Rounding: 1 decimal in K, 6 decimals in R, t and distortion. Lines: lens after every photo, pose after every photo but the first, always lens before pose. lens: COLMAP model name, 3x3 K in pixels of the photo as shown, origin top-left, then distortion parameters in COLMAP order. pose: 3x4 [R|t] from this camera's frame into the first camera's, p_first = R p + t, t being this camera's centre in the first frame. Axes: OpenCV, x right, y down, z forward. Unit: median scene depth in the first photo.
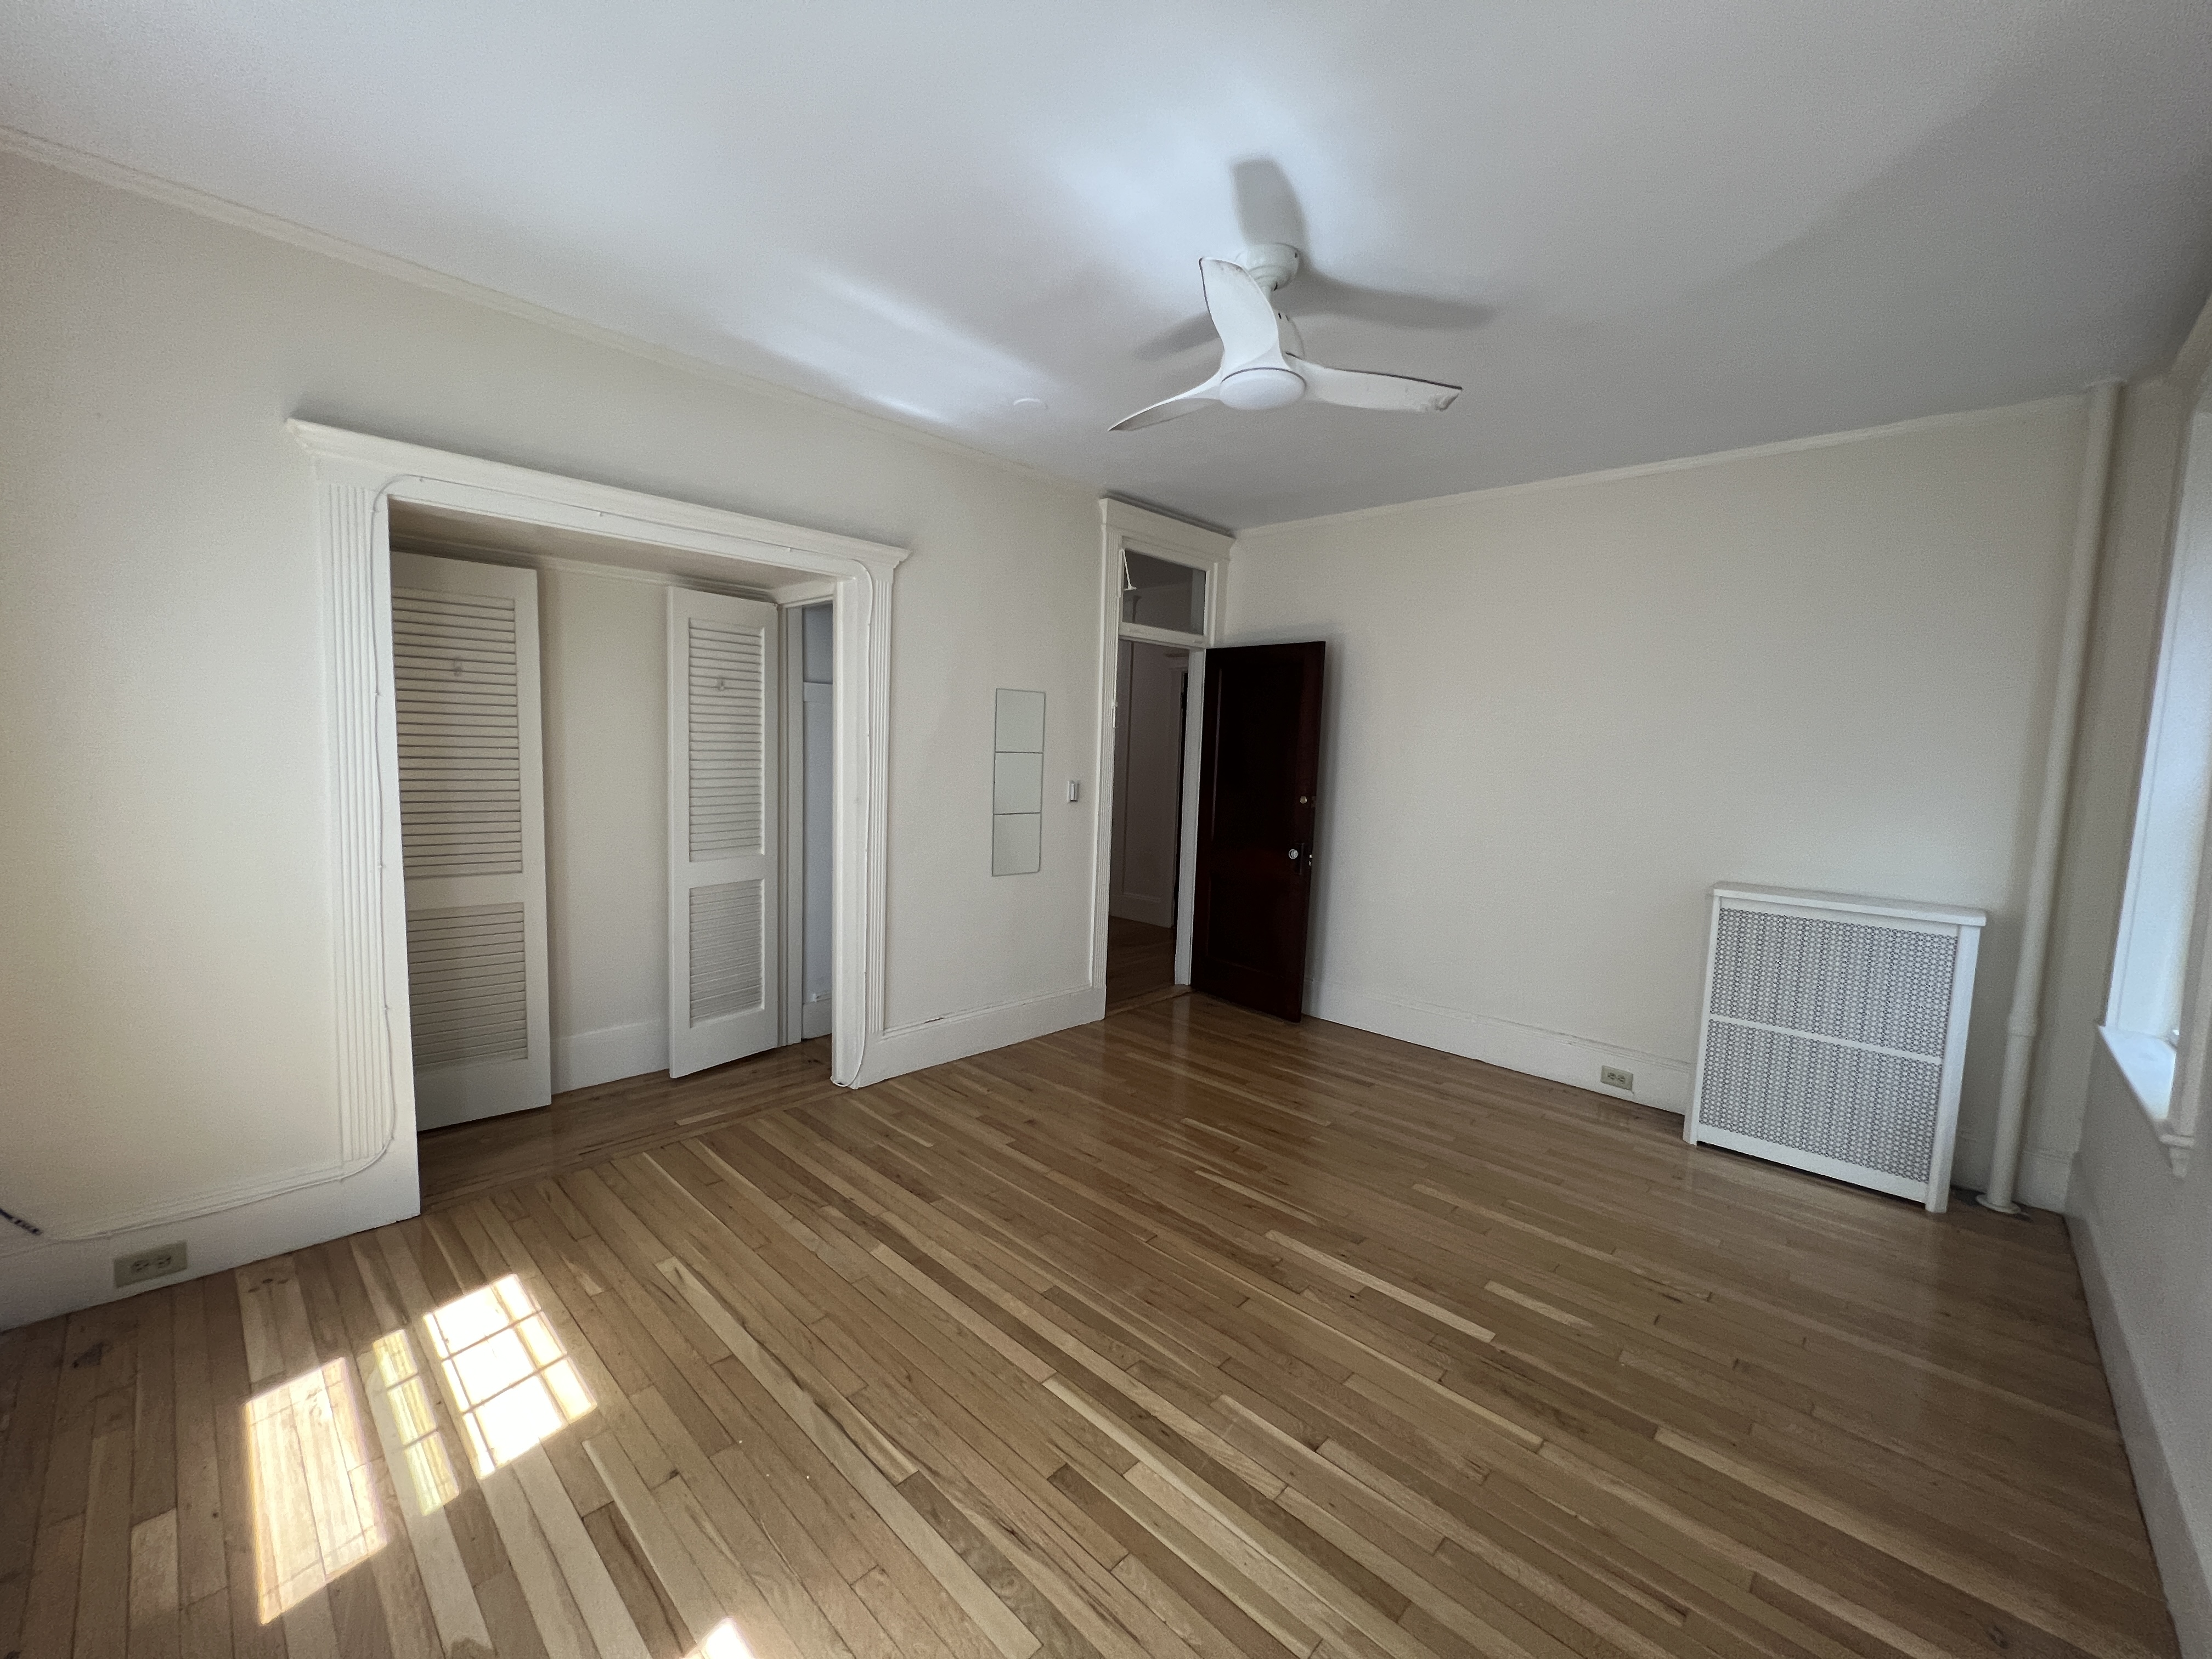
lens RADIAL K [[890.4, 0, 1105.5], [0, 890.4, 829.4], [0, 0, 1]] dist [0.000504, 0.000187]
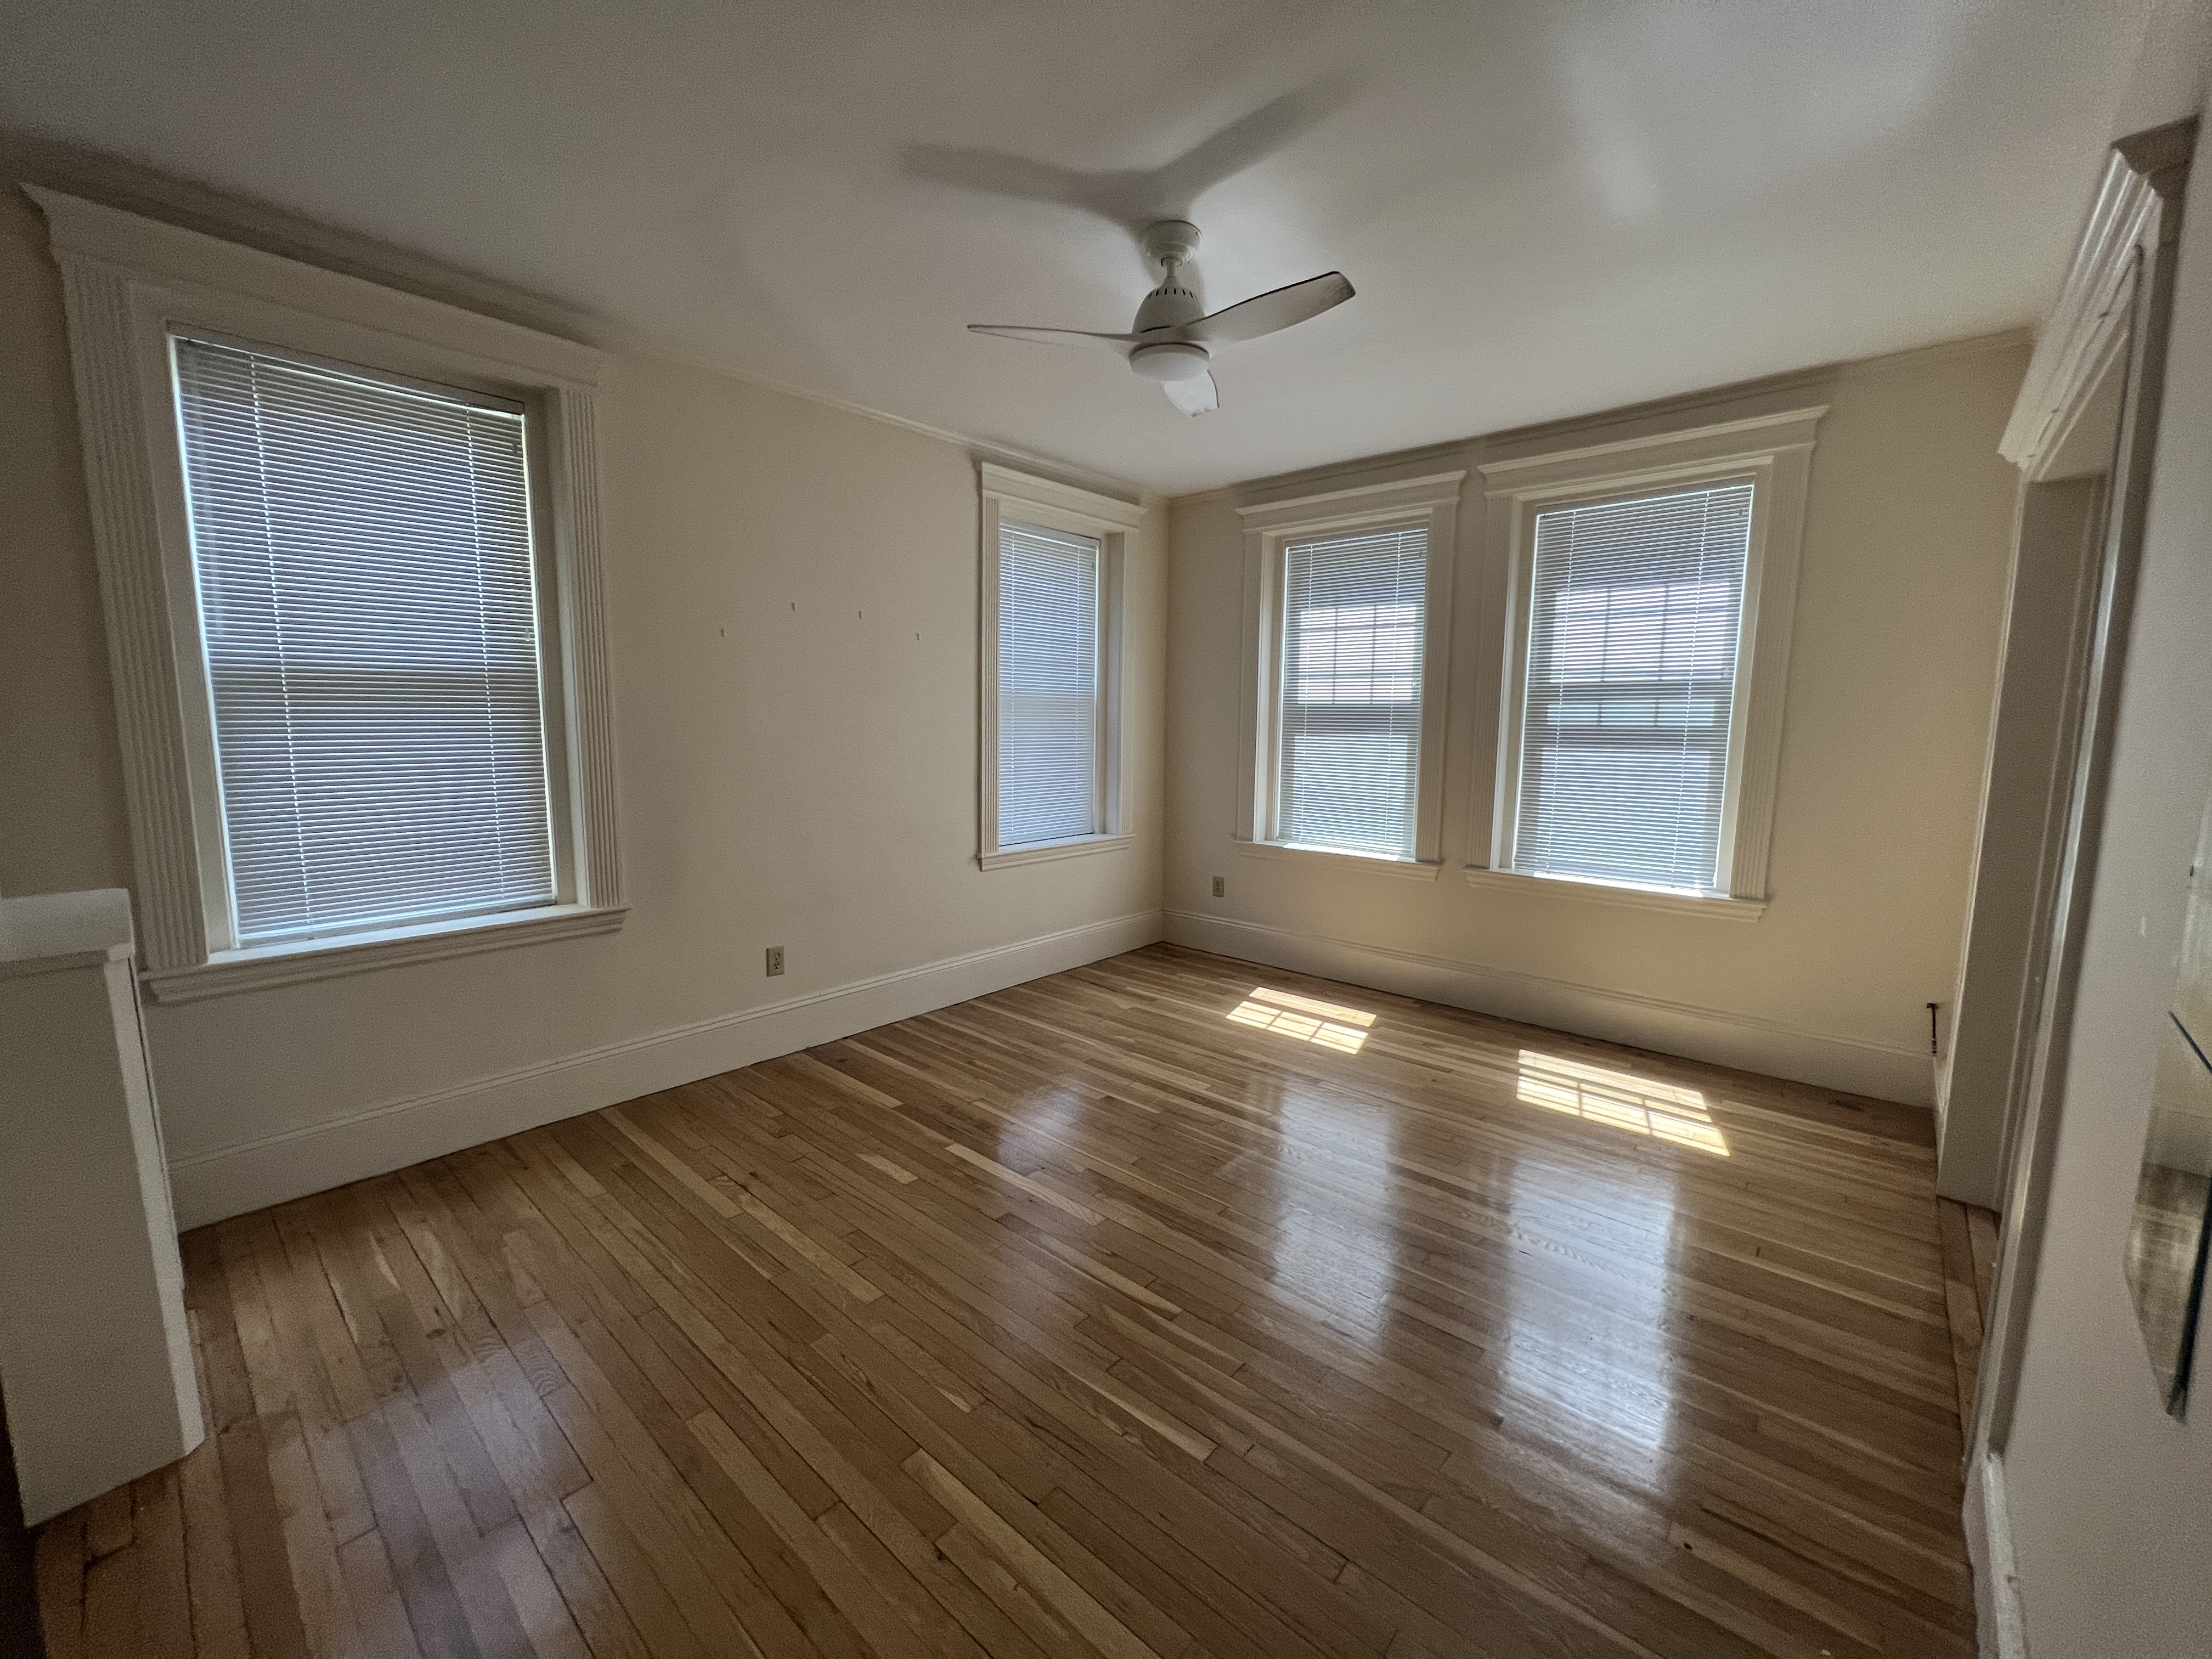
lens RADIAL K [[888.5, 0, 1103.5], [0, 888.5, 827.6], [0, 0, 1]] dist [0.001923, -0.000825]
pose [[-0.998583, -0.037877, -0.037392, 0.305169], [-0.044981, 0.976130, 0.212478, -0.191445], [0.028452, 0.213859, -0.976450, 2.419604]]
